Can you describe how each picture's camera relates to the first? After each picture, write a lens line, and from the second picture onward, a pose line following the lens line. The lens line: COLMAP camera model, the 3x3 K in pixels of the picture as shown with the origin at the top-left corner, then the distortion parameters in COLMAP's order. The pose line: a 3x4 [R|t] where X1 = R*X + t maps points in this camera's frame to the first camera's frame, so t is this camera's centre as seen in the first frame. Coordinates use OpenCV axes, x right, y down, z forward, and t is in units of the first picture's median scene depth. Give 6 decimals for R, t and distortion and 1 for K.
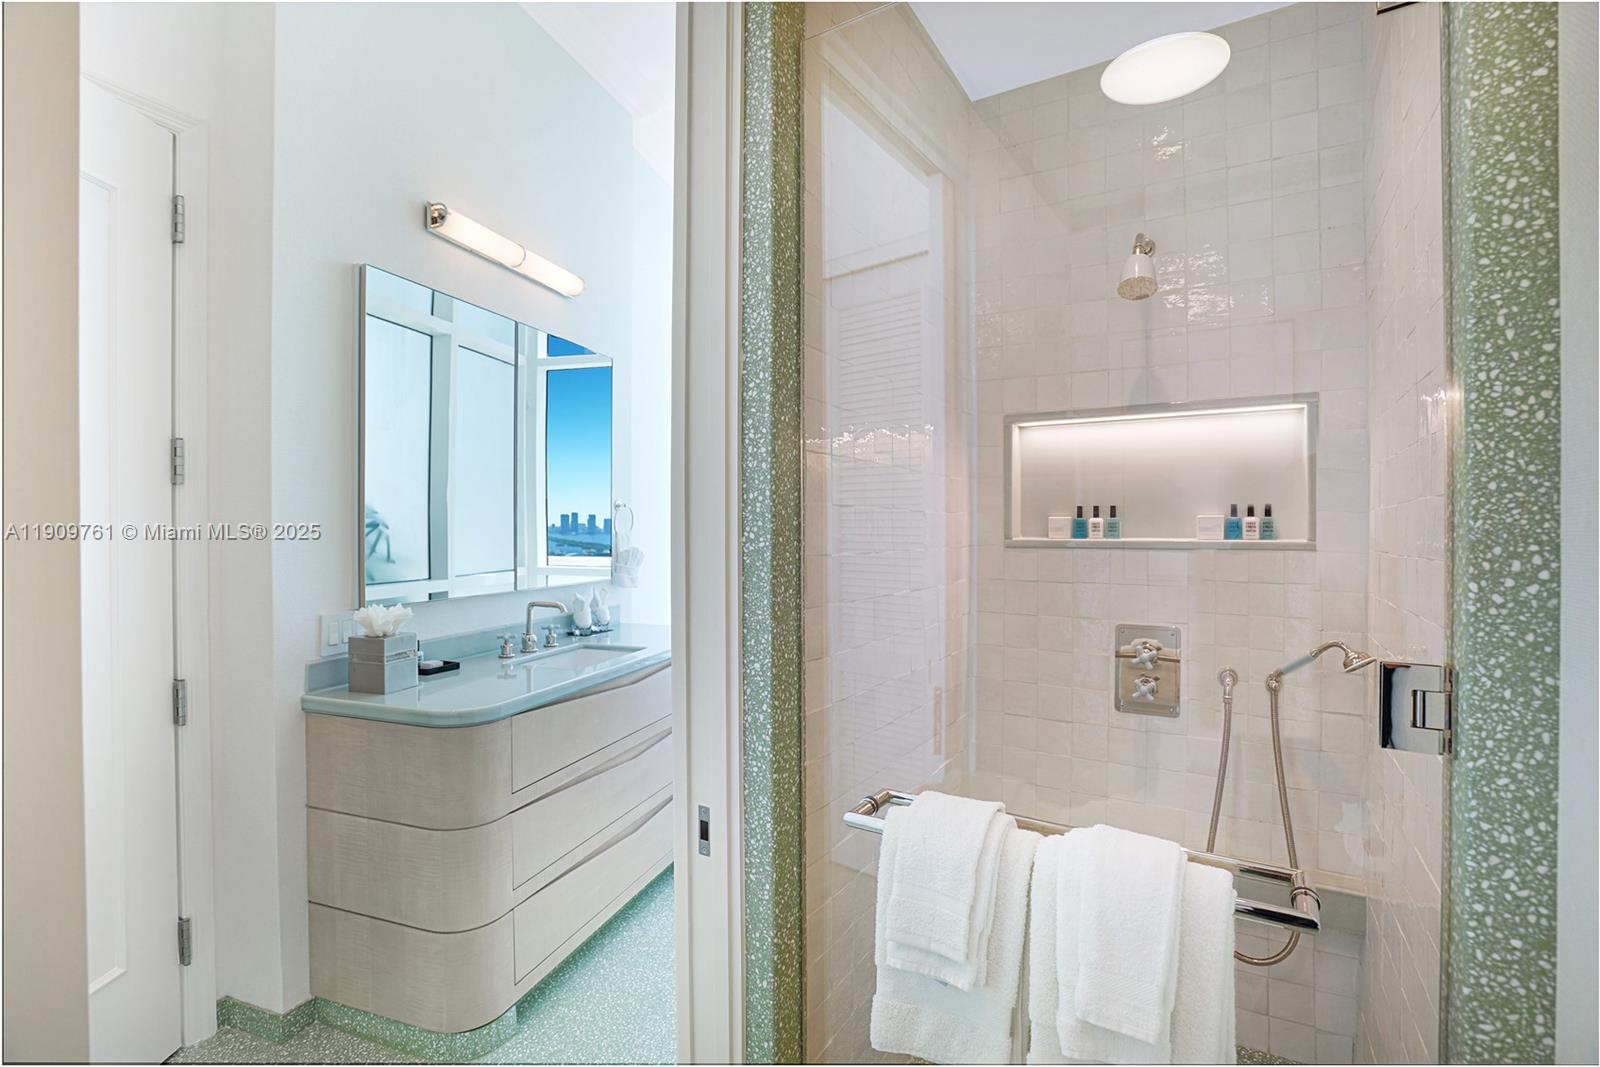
lens RADIAL K [[735.8, 0, 784.1], [0, 735.8, 529.8], [0, 0, 1]] dist [-0.003817, -0.000153]
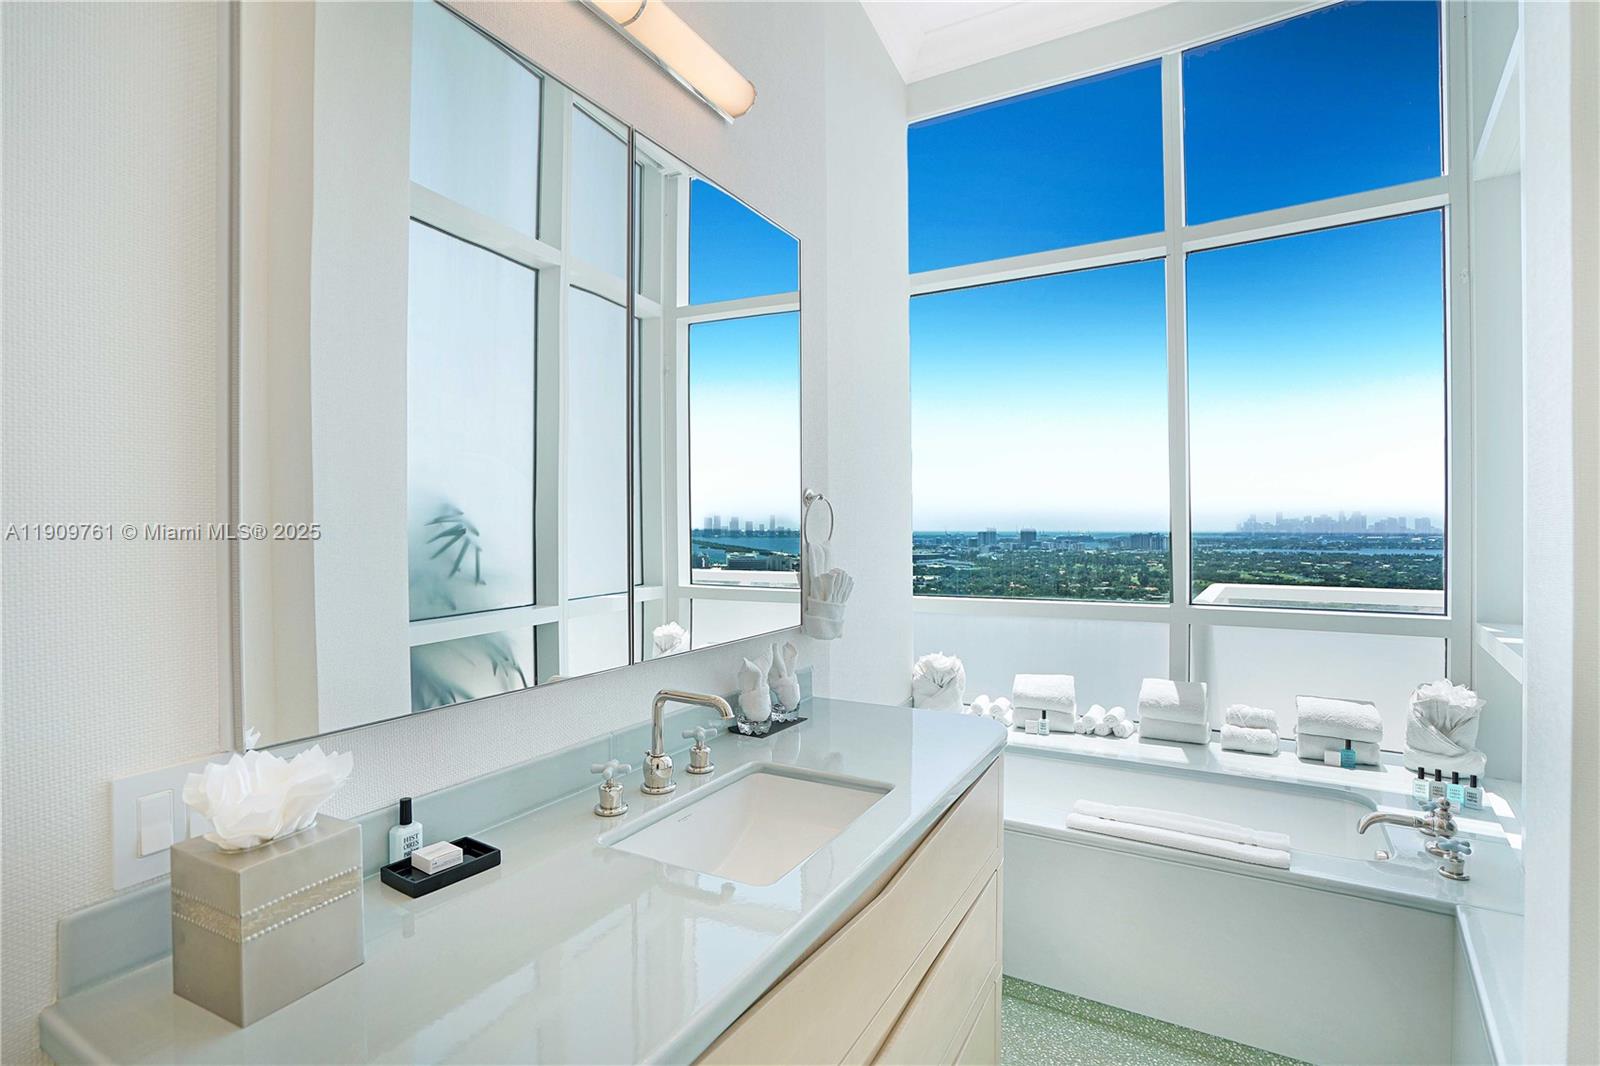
lens RADIAL K [[735.8, 0, 807.7], [0, 735.8, 531.7], [0, 0, 1]] dist [-0.003817, -0.000153]
pose [[0.988139, -0.002815, -0.153535, -0.140654], [0.002665, 0.999996, -0.001184, -0.005050], [0.153537, 0.000760, 0.988143, 0.433621]]
